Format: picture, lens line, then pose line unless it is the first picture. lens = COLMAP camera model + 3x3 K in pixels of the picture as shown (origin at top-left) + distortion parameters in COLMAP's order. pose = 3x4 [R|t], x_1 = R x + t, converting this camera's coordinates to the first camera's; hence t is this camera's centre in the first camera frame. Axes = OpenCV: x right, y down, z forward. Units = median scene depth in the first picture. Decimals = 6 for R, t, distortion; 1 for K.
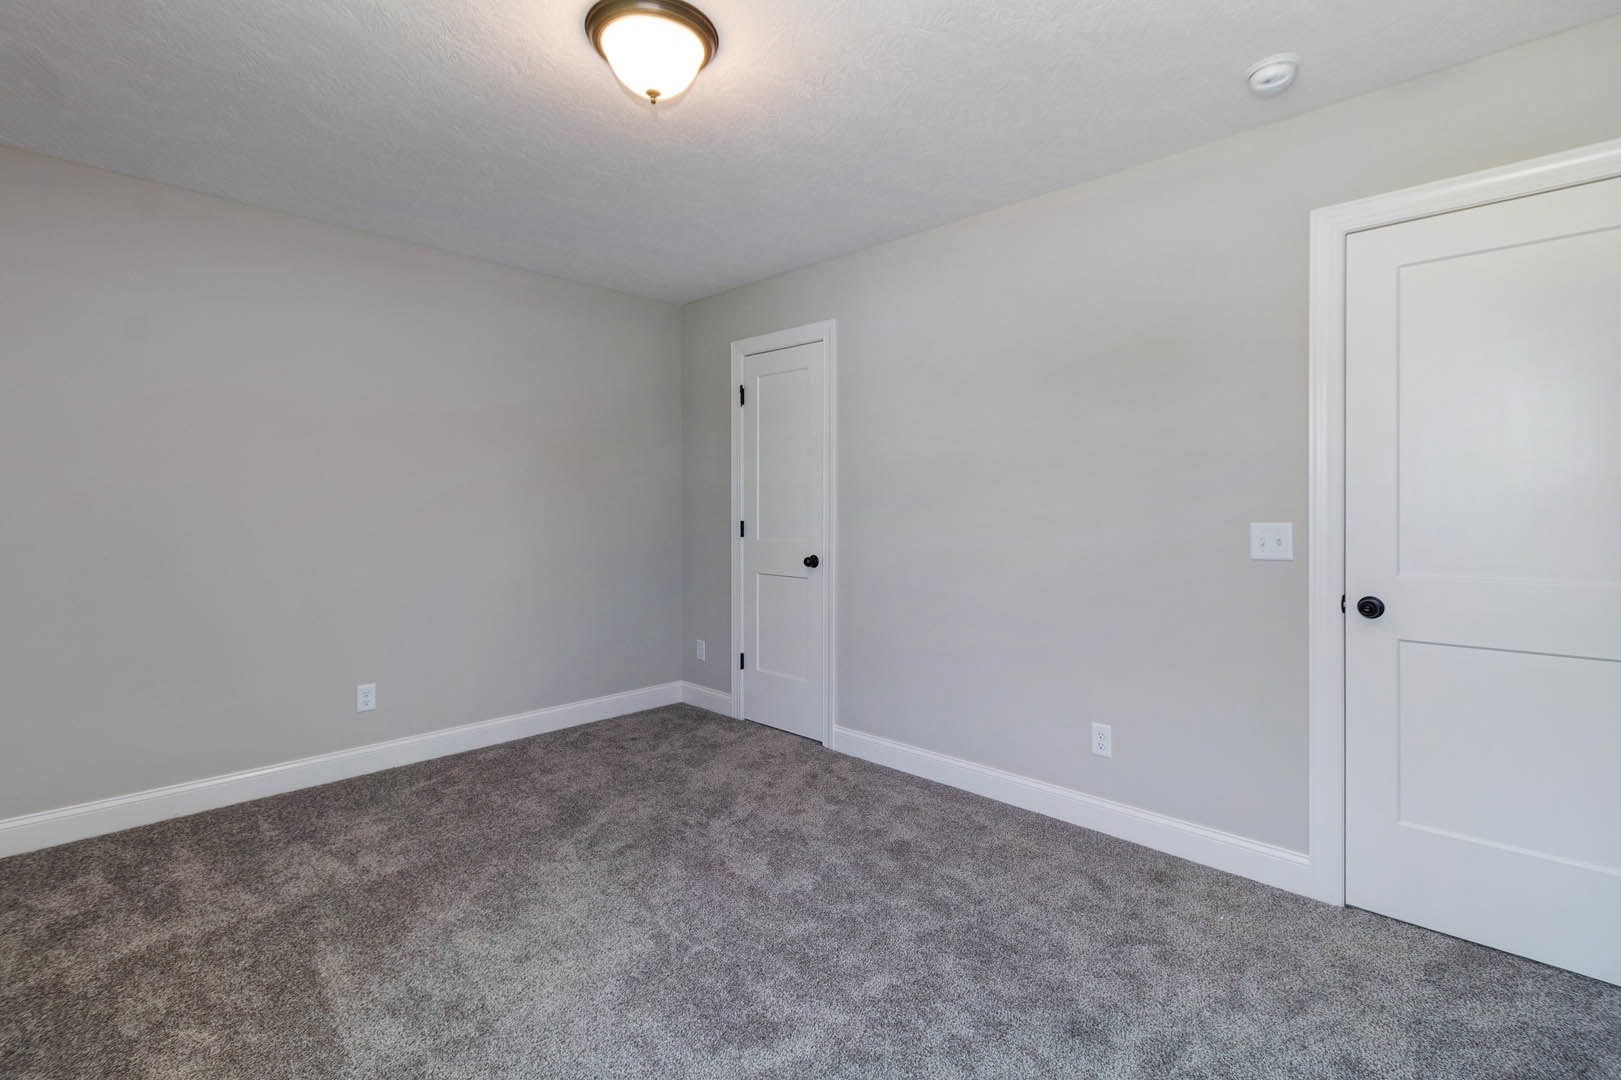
lens RADIAL K [[746.8, 0, 810.5], [0, 746.8, 520.1], [0, 0, 1]] dist [-0.001526, -0.000445]
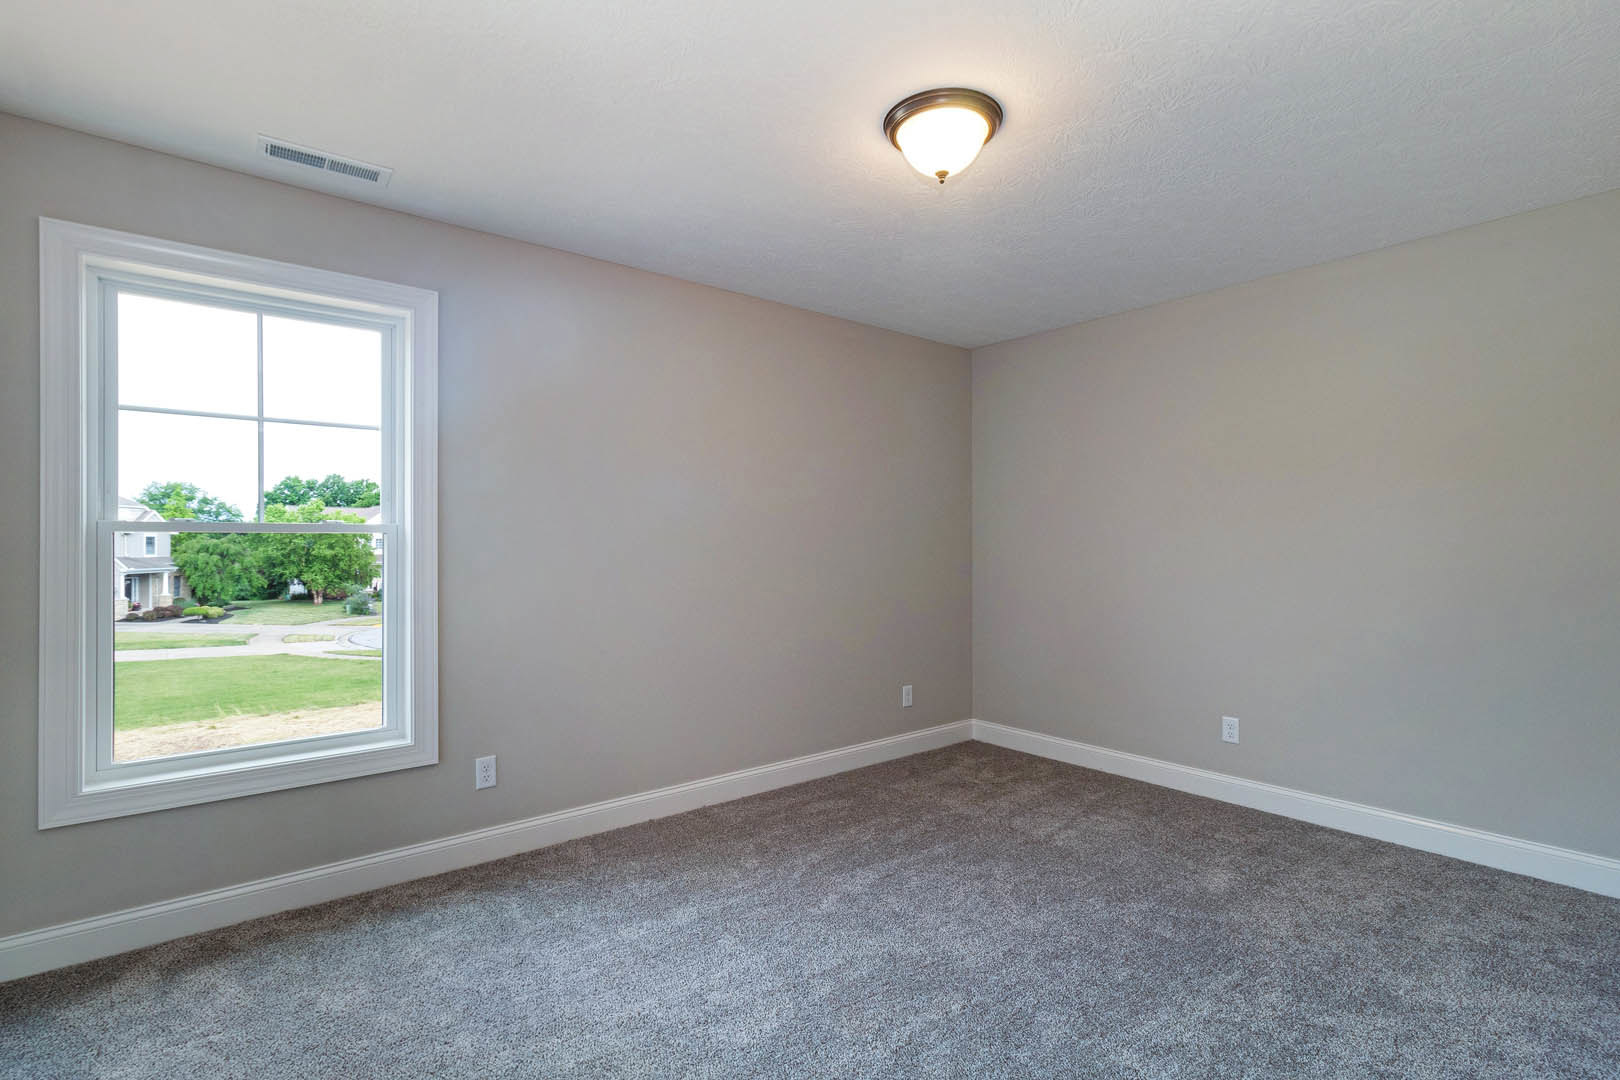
lens RADIAL K [[763.9, 0, 815.3], [0, 763.9, 559.0], [0, 0, 1]] dist [0.003303, 0.000131]
pose [[-0.110214, 0.018478, -0.993736, 0.819247], [-0.017351, 0.999639, 0.020512, -0.021564], [0.993756, 0.019503, -0.109854, 0.822515]]
